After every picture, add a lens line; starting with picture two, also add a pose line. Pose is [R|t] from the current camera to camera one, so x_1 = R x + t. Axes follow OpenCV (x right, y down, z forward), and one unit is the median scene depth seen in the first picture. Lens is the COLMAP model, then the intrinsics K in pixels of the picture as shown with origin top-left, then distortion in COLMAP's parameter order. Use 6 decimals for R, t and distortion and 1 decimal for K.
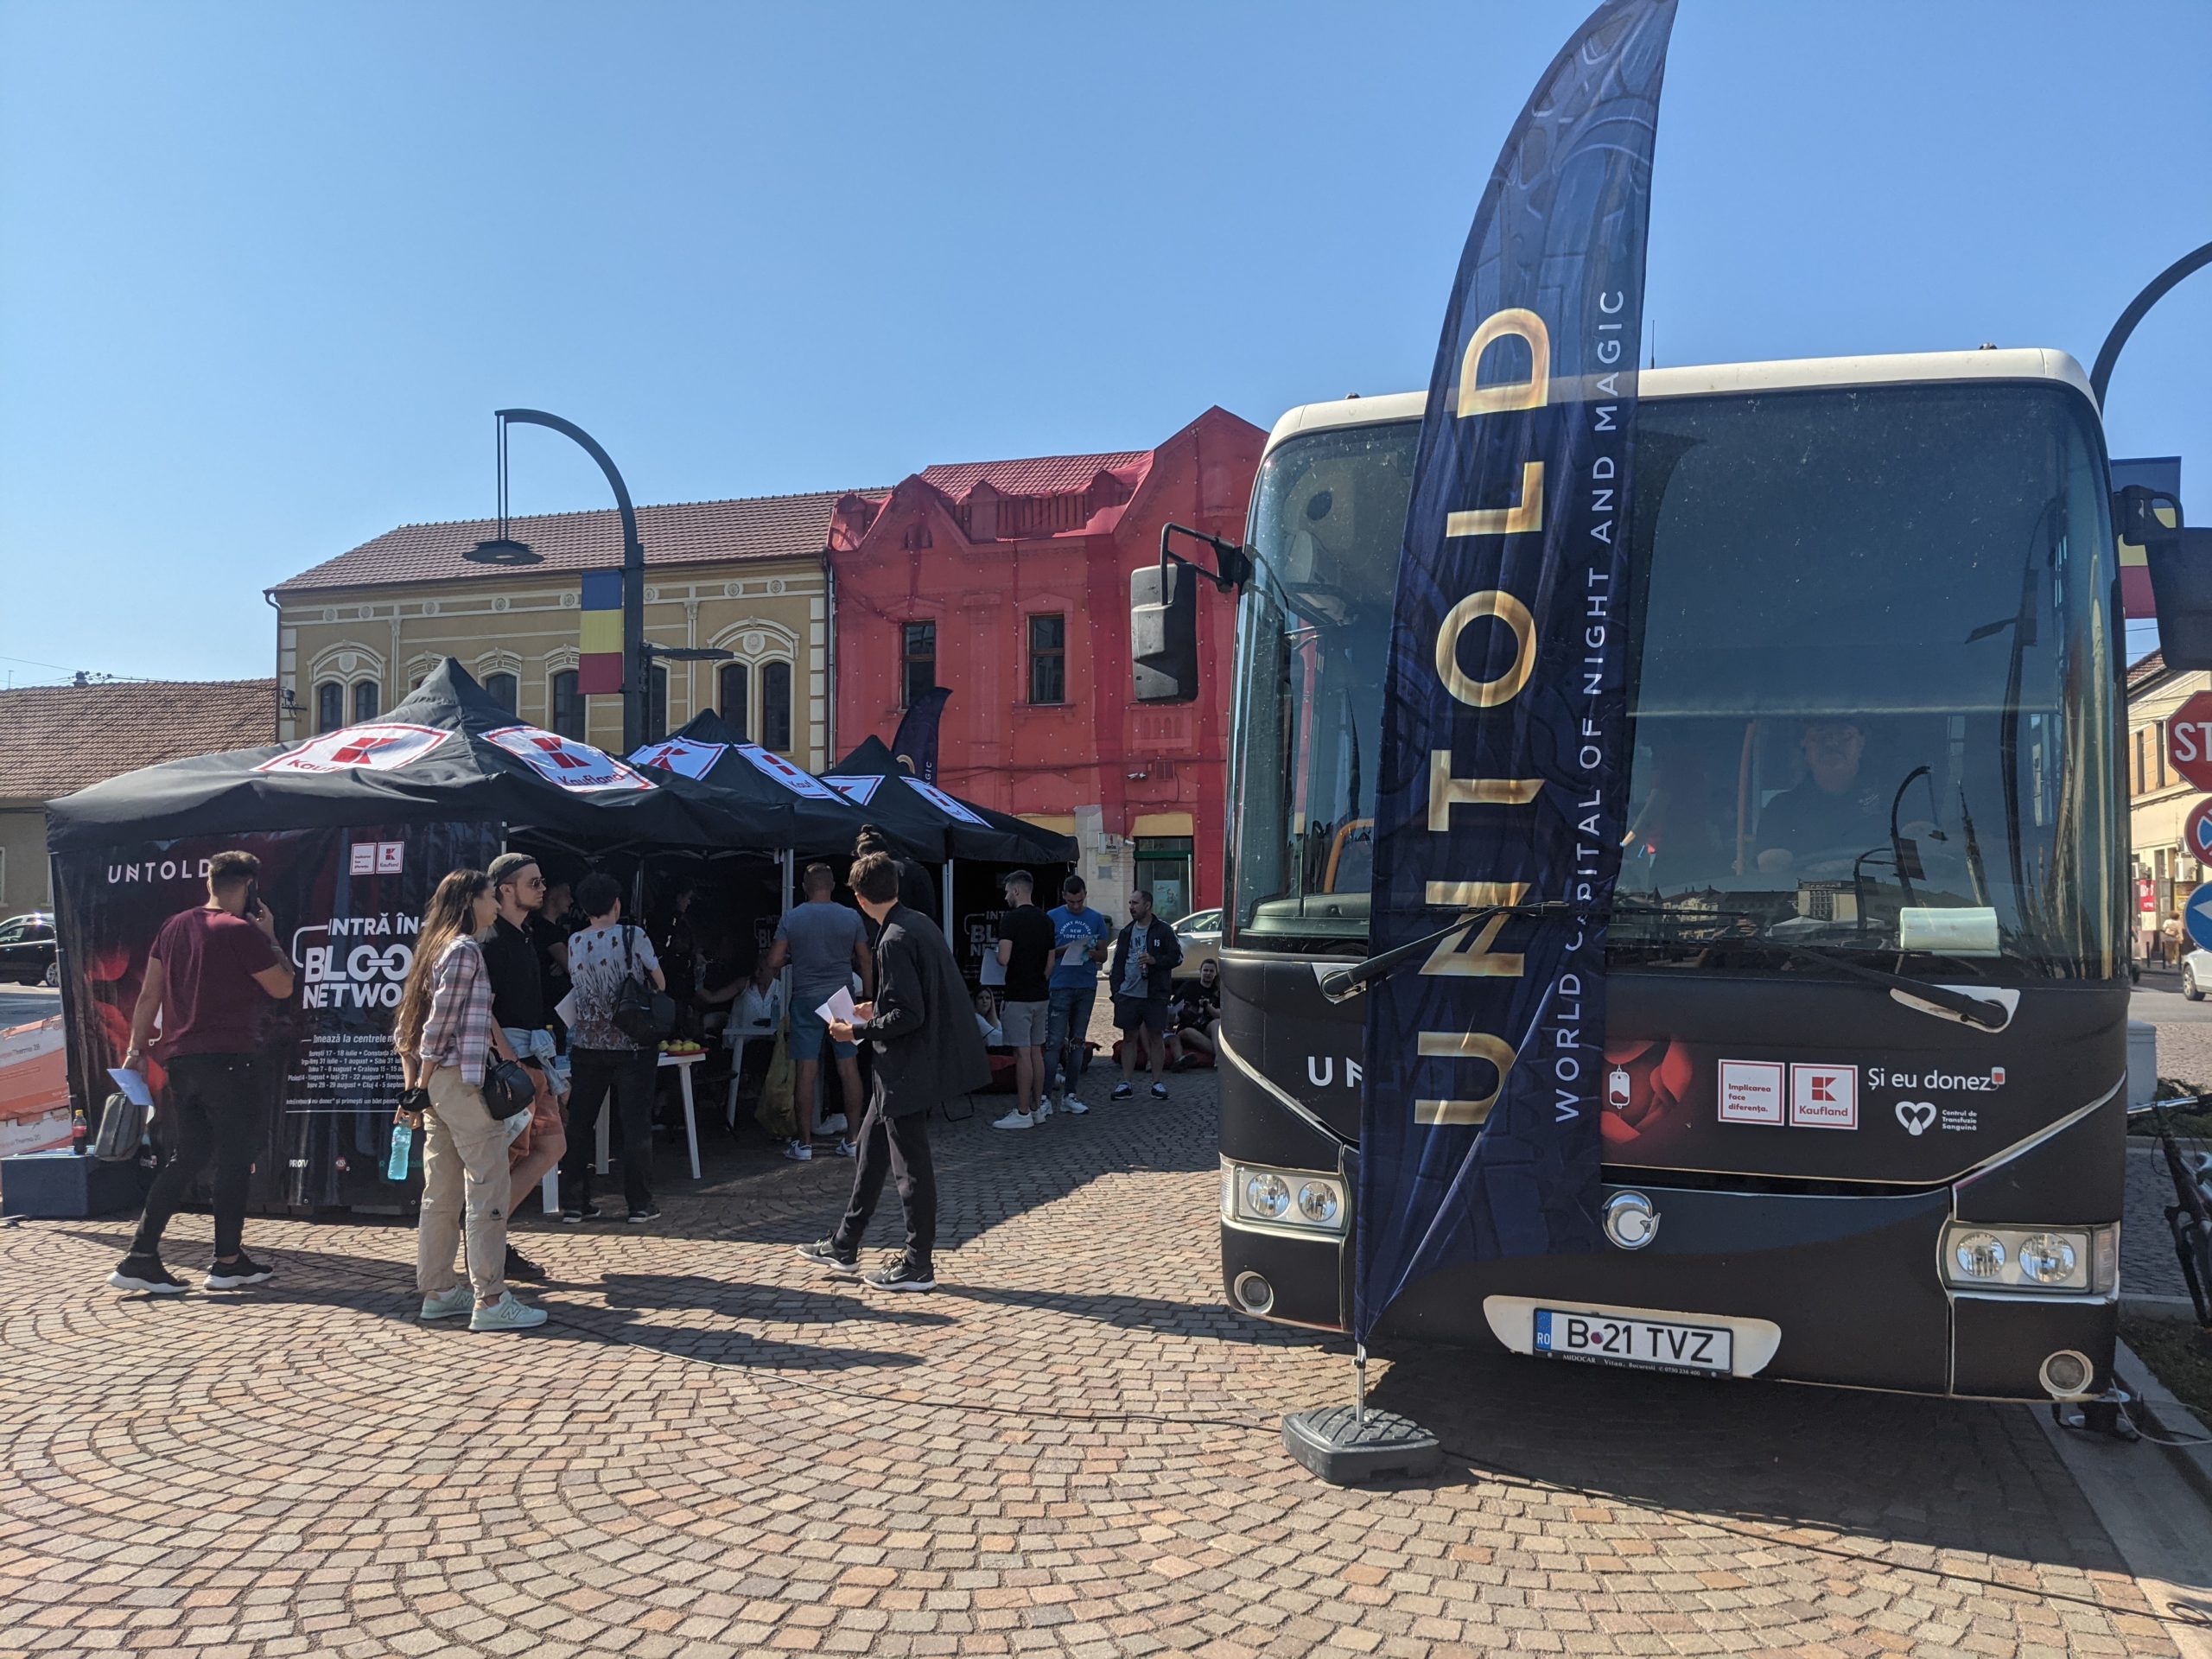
lens RADIAL K [[1798.4, 0, 1098.1], [0, 1798.4, 828.8], [0, 0, 1]] dist [0.051535, -0.098098]
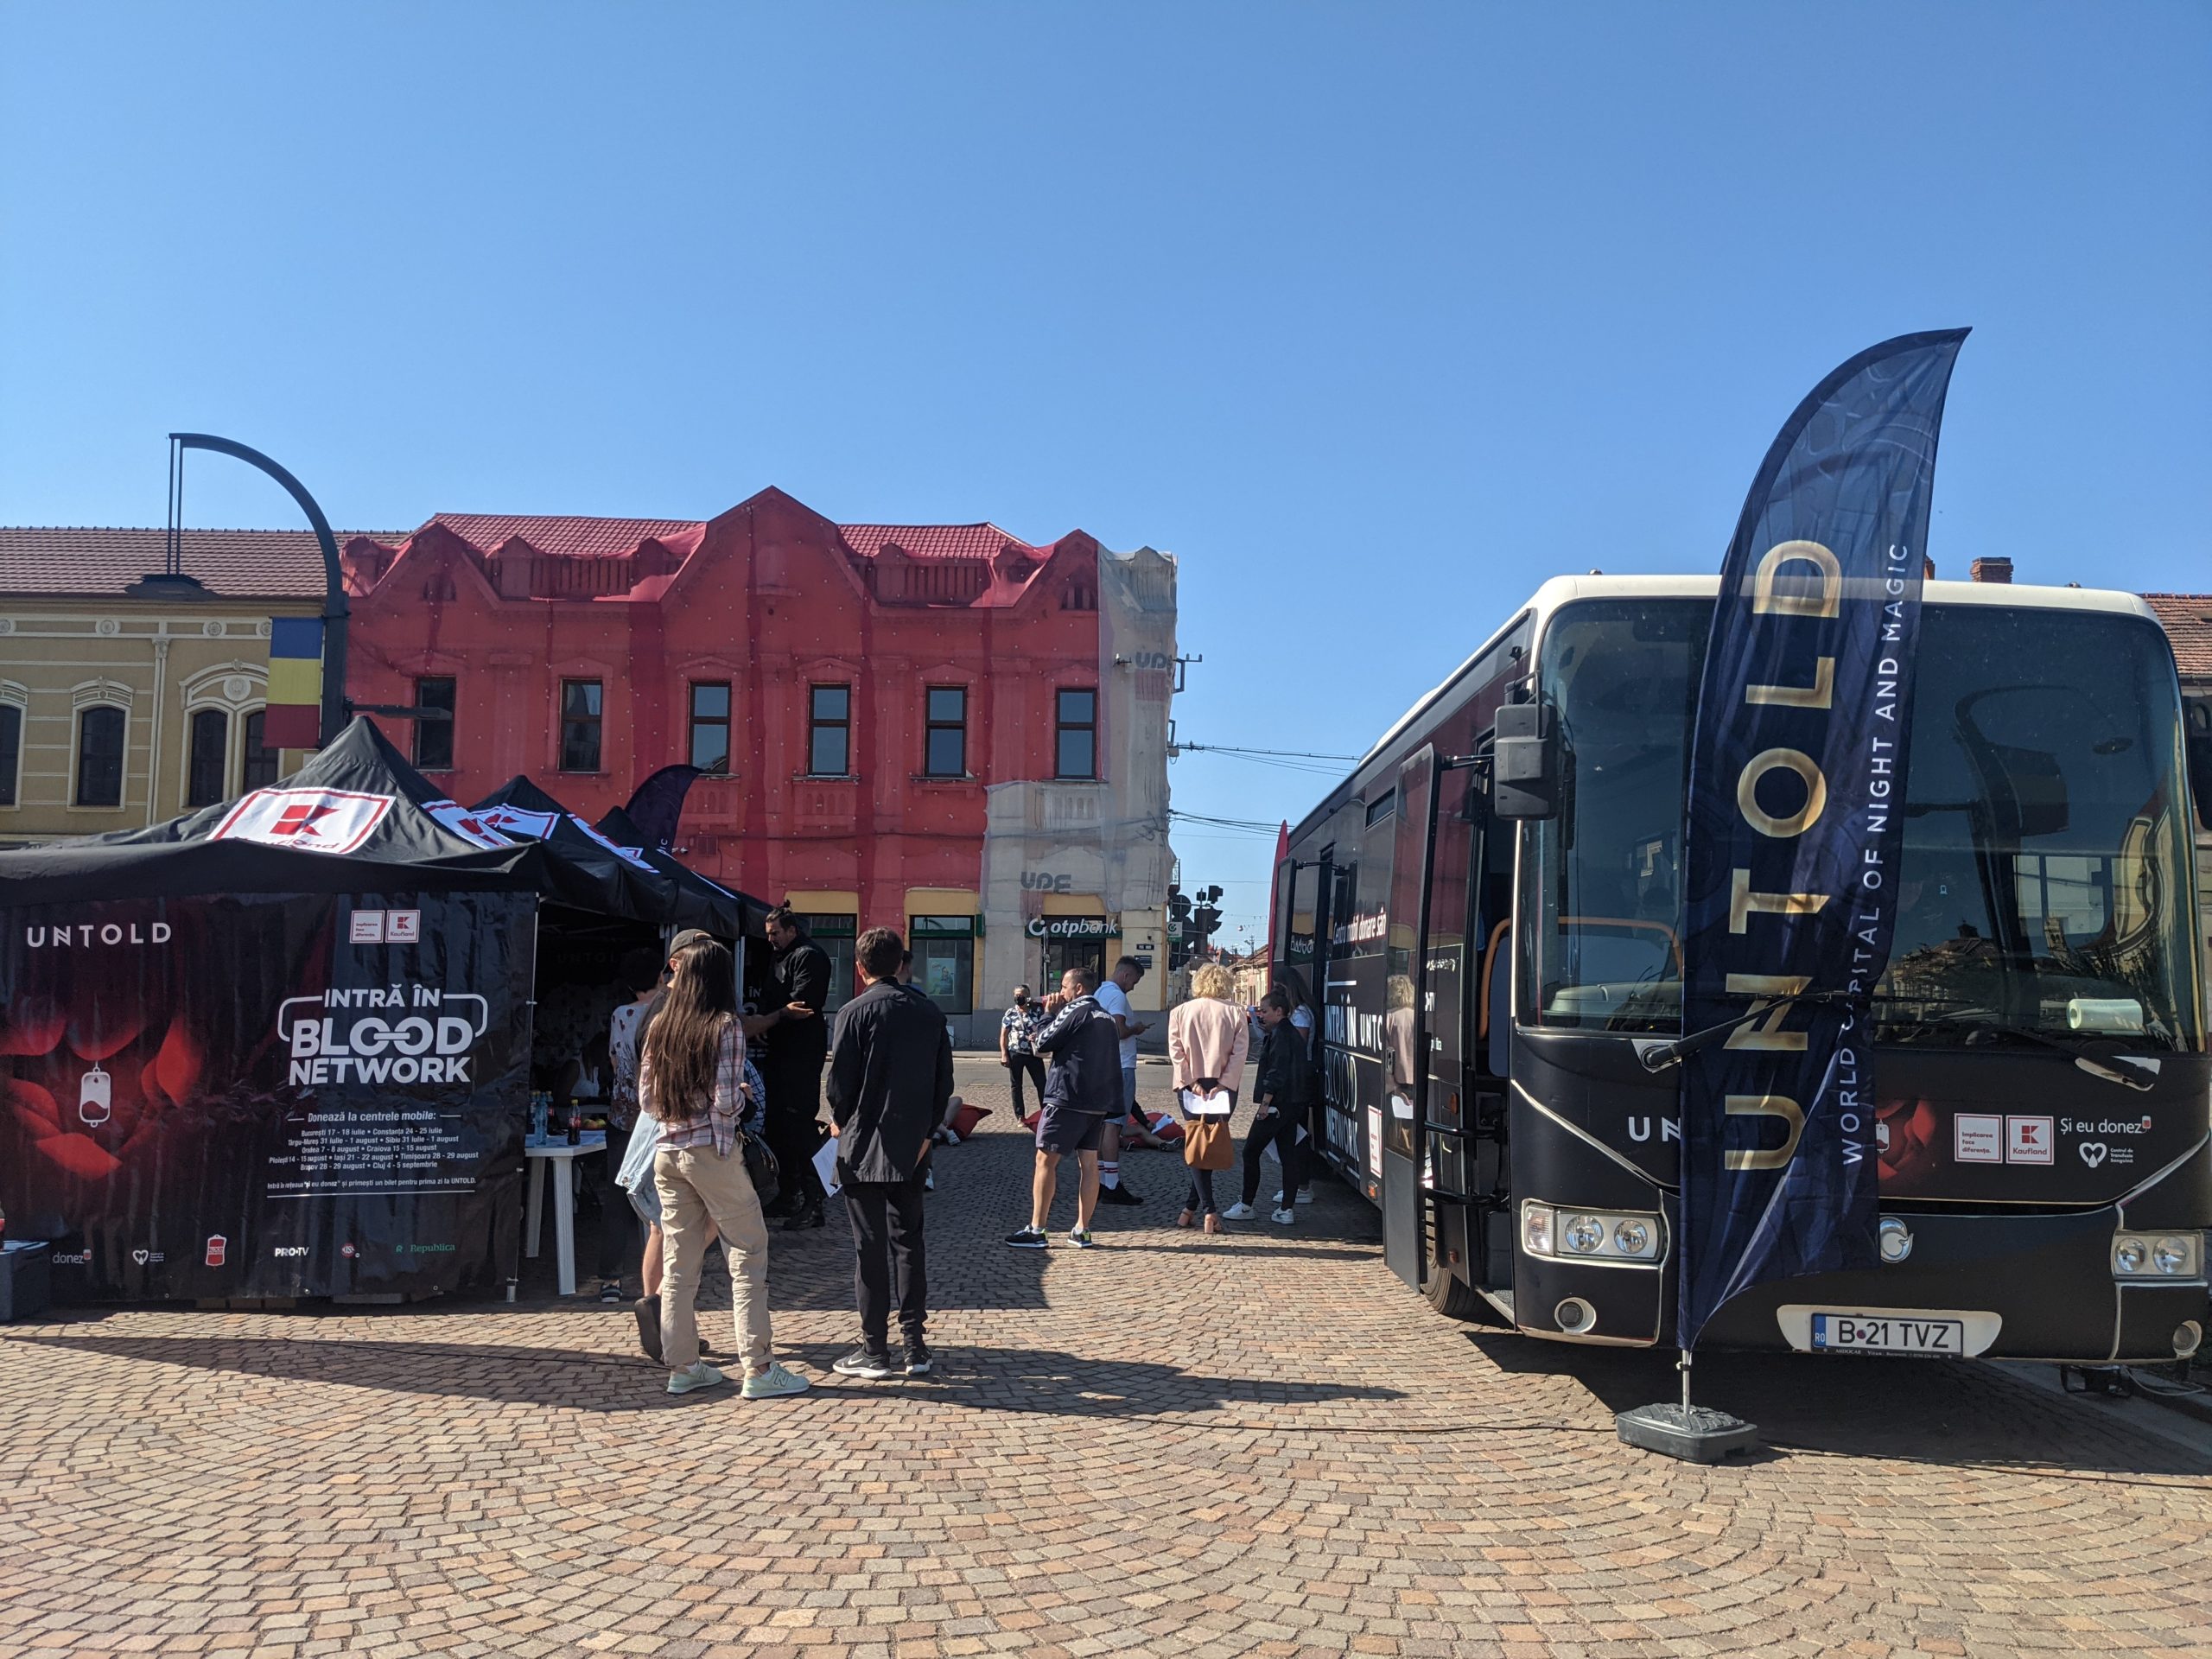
lens RADIAL K [[1798.4, 0, 1109.1], [0, 1798.4, 832.8], [0, 0, 1]] dist [0.051535, -0.098098]
pose [[0.946218, 0.040655, 0.320966, -0.620036], [-0.027214, 0.998559, -0.046255, 0.001372], [-0.322384, 0.035033, 0.945961, -0.048098]]
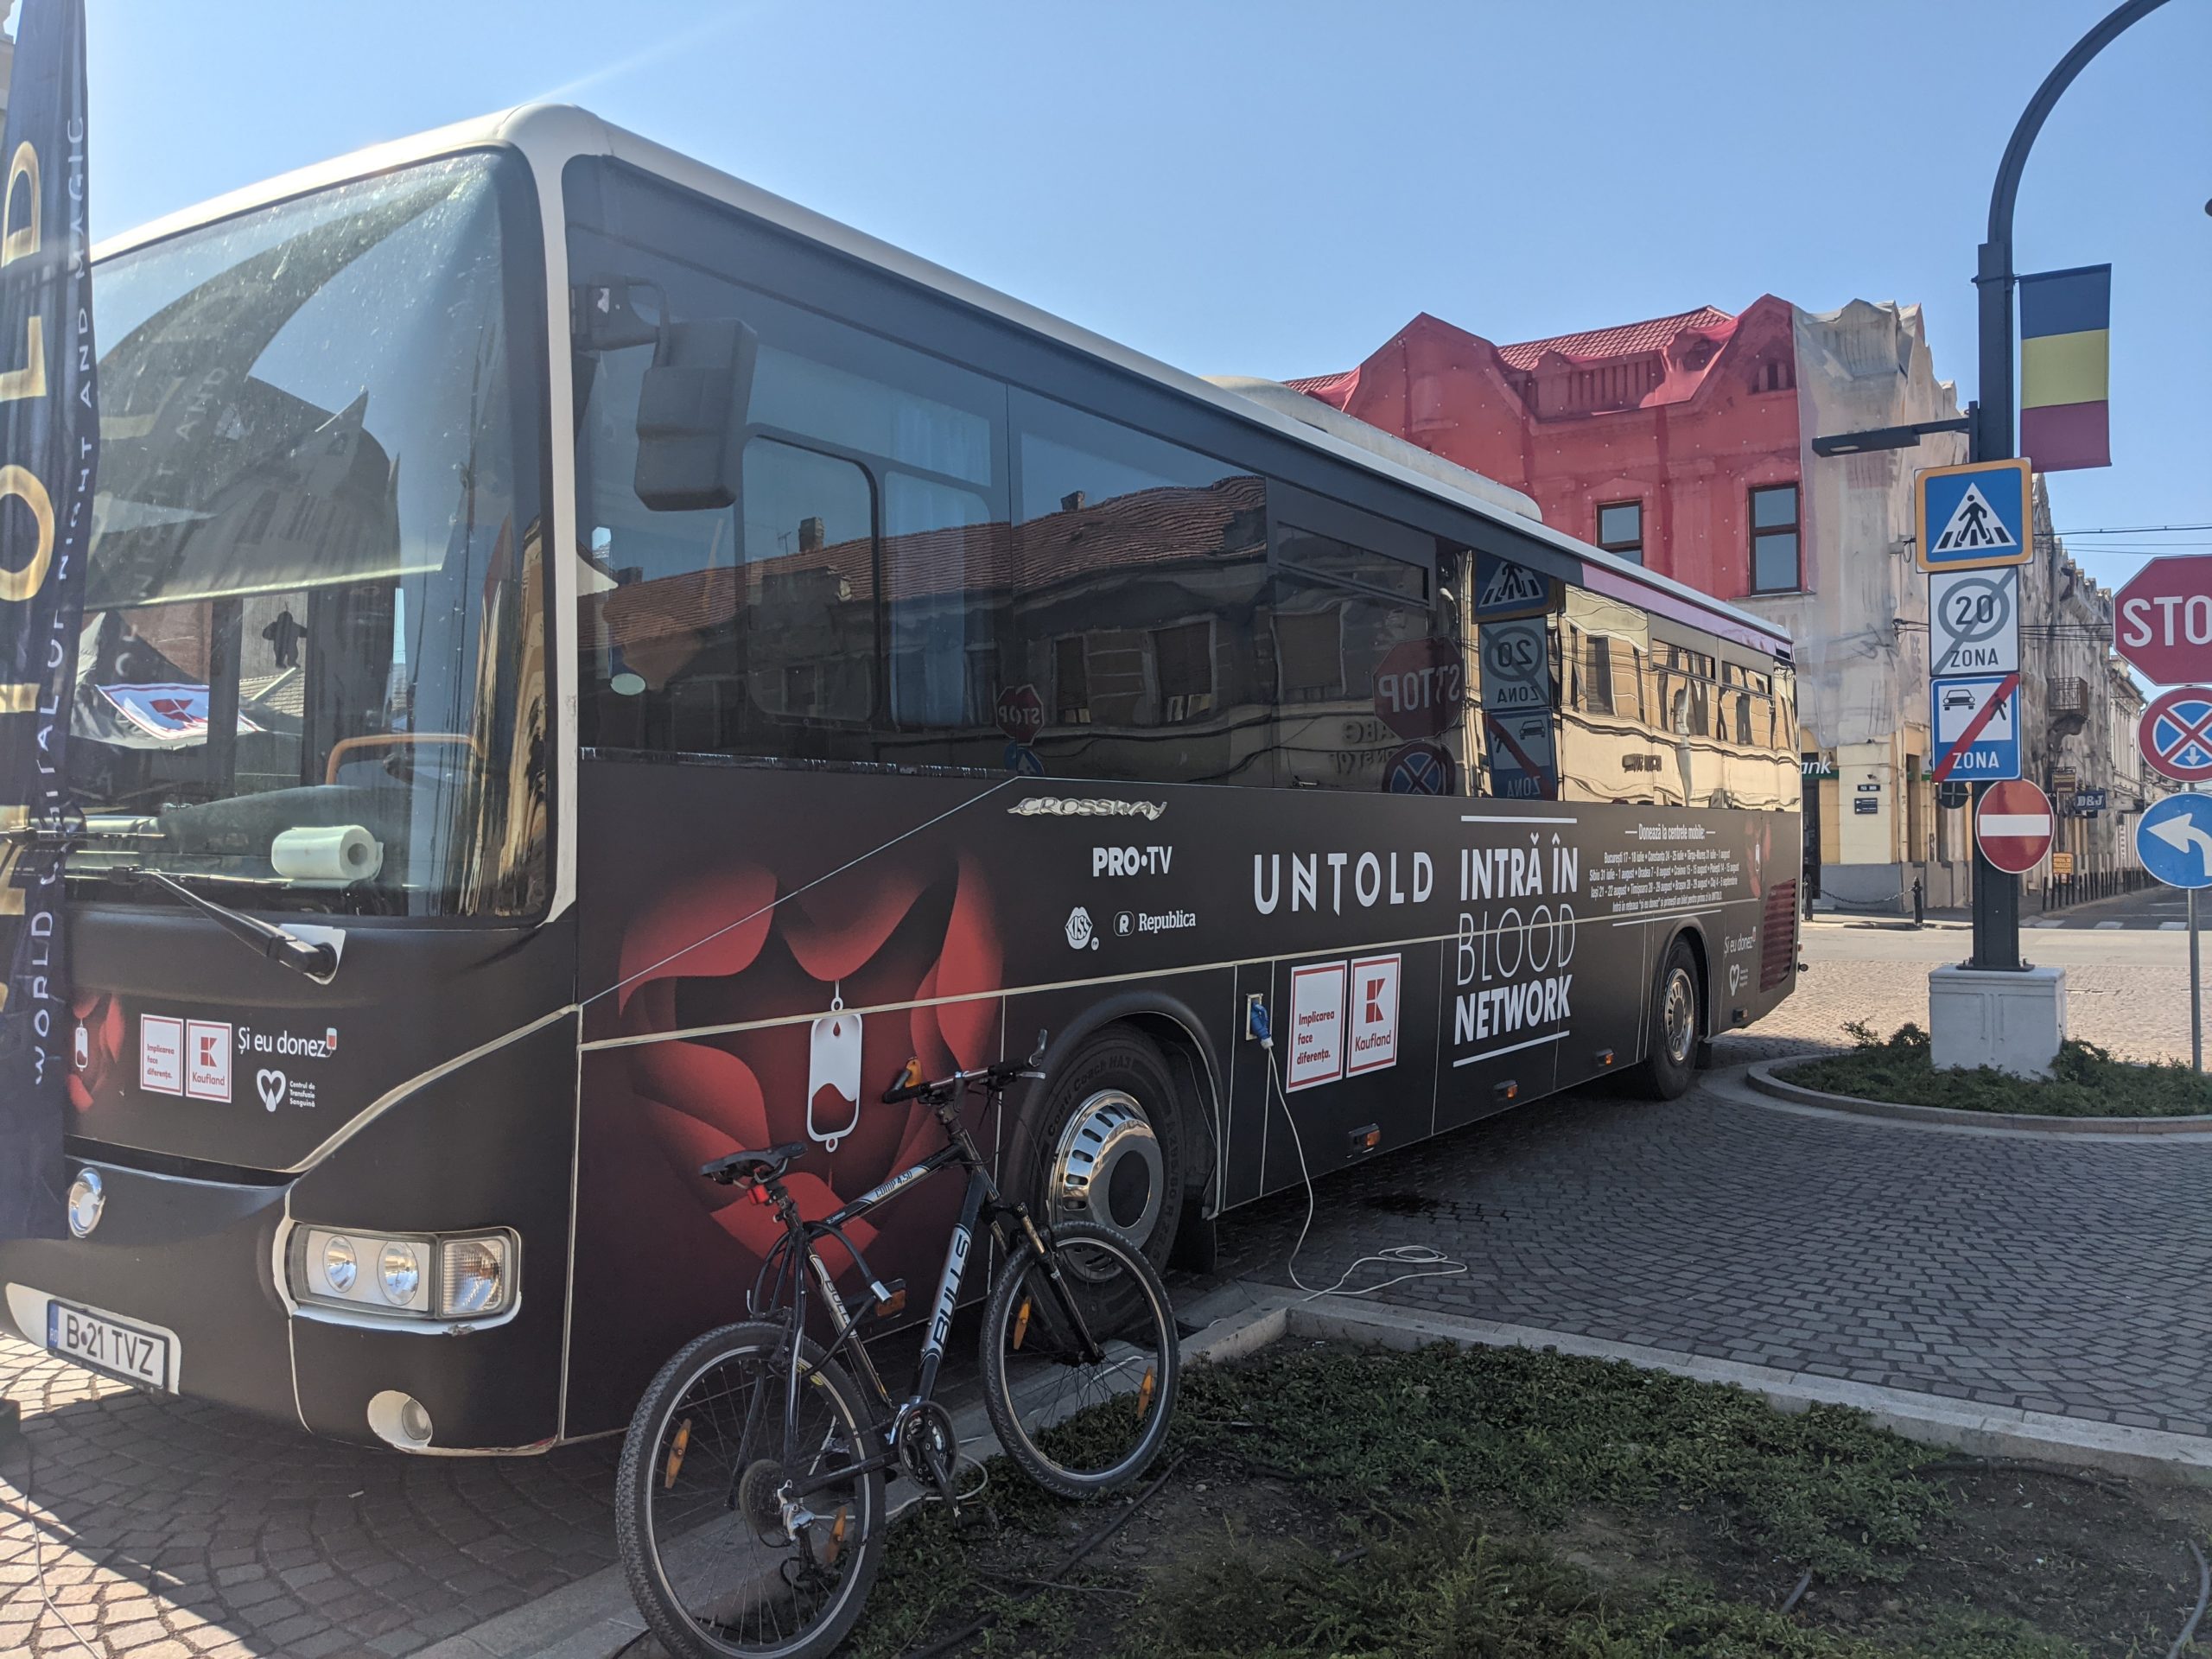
lens RADIAL K [[1798.4, 0, 1042.8], [0, 1798.4, 821.9], [0, 0, 1]] dist [0.051535, -0.098098]
pose [[0.968616, -0.015013, -0.248107, 0.883032], [0.021921, 0.999444, 0.025107, 0.025435], [0.247592, -0.029758, 0.968407, 0.279227]]
